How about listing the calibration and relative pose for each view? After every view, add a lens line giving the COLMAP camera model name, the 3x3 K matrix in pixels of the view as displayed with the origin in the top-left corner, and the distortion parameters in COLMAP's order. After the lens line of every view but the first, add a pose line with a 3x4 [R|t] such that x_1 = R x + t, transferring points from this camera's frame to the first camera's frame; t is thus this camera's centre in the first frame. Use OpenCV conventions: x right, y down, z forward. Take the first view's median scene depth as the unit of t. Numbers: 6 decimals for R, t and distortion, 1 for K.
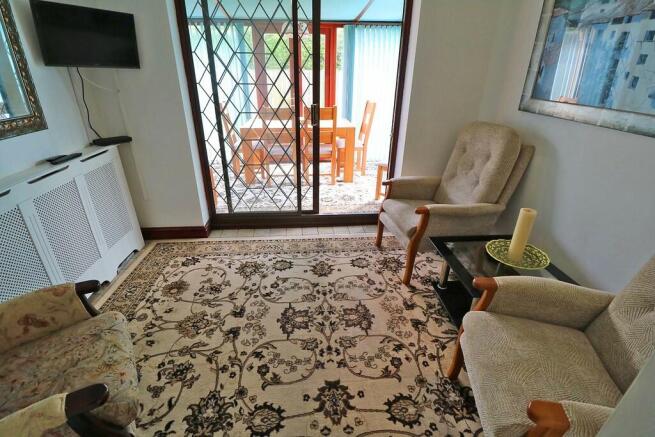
lens RADIAL K [[304.6, 0, 328.9], [0, 304.6, 215.4], [0, 0, 1]] dist [-0.022034, -0.002355]
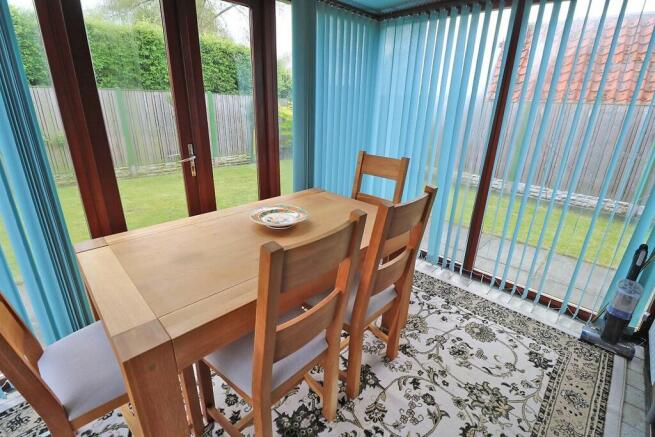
lens RADIAL K [[304.6, 0, 326.6], [0, 304.6, 219.3], [0, 0, 1]] dist [-0.022034, -0.002355]
pose [[-0.766513, 0.186871, -0.614441, 0.352608], [-0.301150, 0.740444, 0.600876, -0.423662], [0.567245, 0.645618, -0.511283, 0.974668]]
